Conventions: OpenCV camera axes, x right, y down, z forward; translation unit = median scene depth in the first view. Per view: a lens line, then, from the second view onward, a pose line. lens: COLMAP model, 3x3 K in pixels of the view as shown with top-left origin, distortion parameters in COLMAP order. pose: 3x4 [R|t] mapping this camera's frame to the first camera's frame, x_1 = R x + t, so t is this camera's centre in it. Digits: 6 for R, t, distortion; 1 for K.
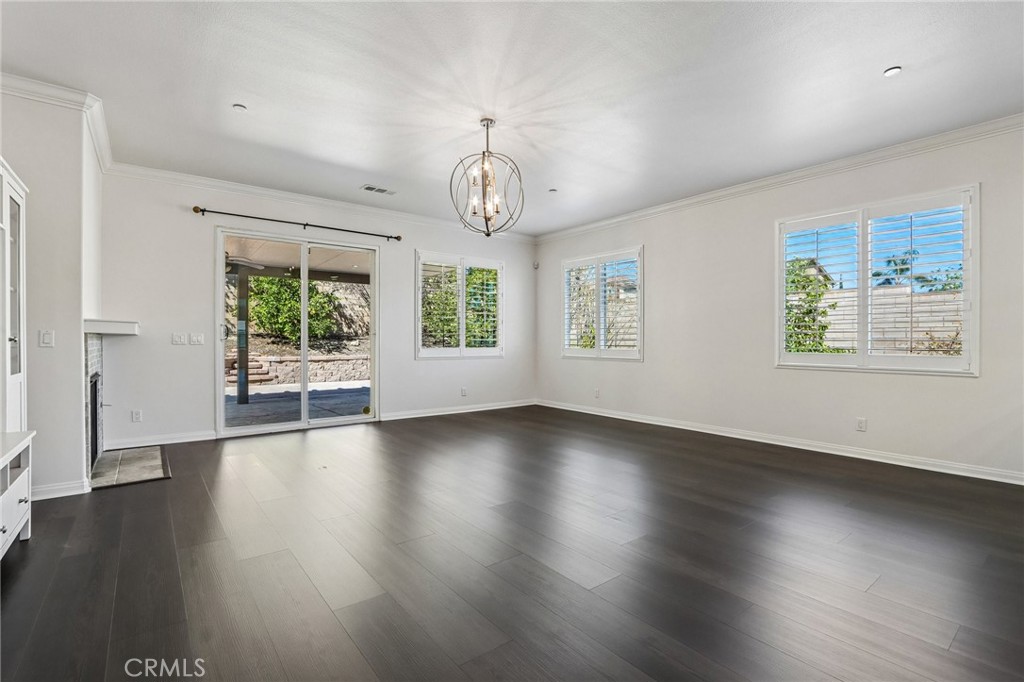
lens RADIAL K [[470.8, 0, 512.0], [0, 470.8, 341.0], [0, 0, 1]] dist [-0.017683, 0.000083]
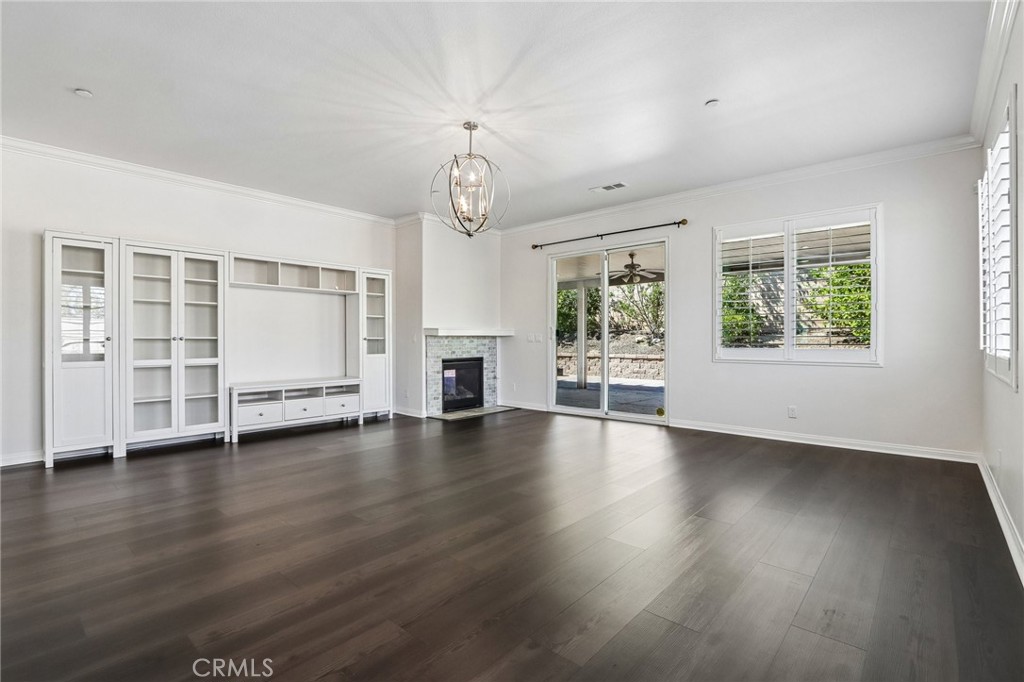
lens RADIAL K [[470.8, 0, 512.0], [0, 470.8, 341.0], [0, 0, 1]] dist [-0.017683, 0.000083]
pose [[0.178464, 0.003171, -0.983941, 0.605138], [0.001673, 0.999992, 0.003527, -0.000041], [0.983945, -0.002276, 0.178458, 0.565855]]
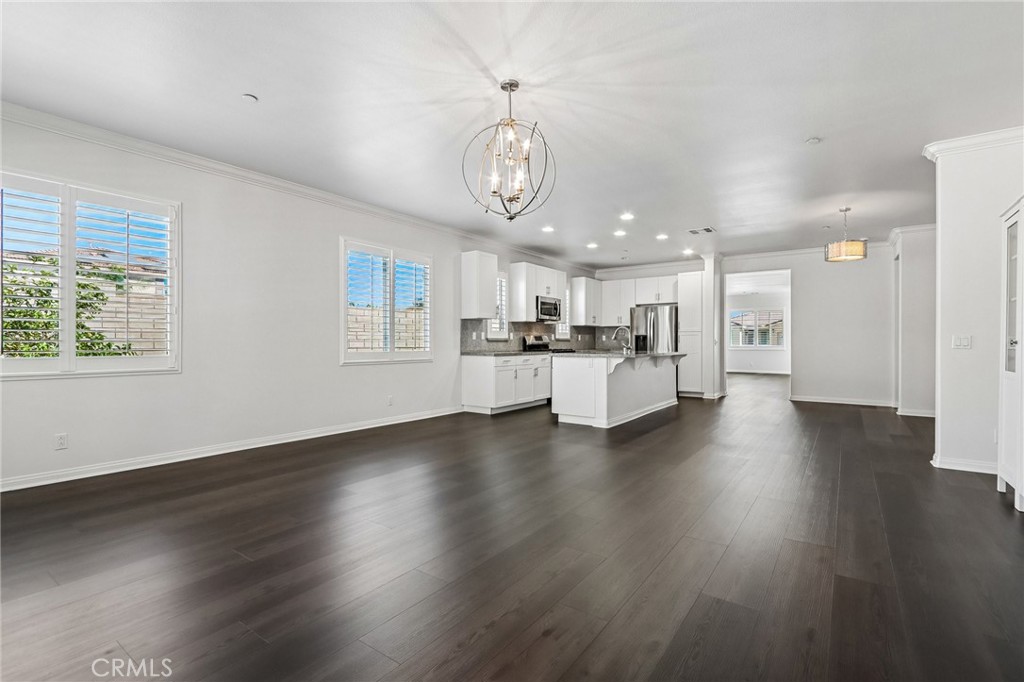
lens RADIAL K [[470.8, 0, 512.0], [0, 470.8, 341.0], [0, 0, 1]] dist [-0.017683, 0.000083]
pose [[-0.279589, 0.002810, 0.960116, -0.541669], [-0.000015, 0.999996, -0.002931, 0.000124], [-0.960120, -0.000834, -0.279588, 0.770511]]
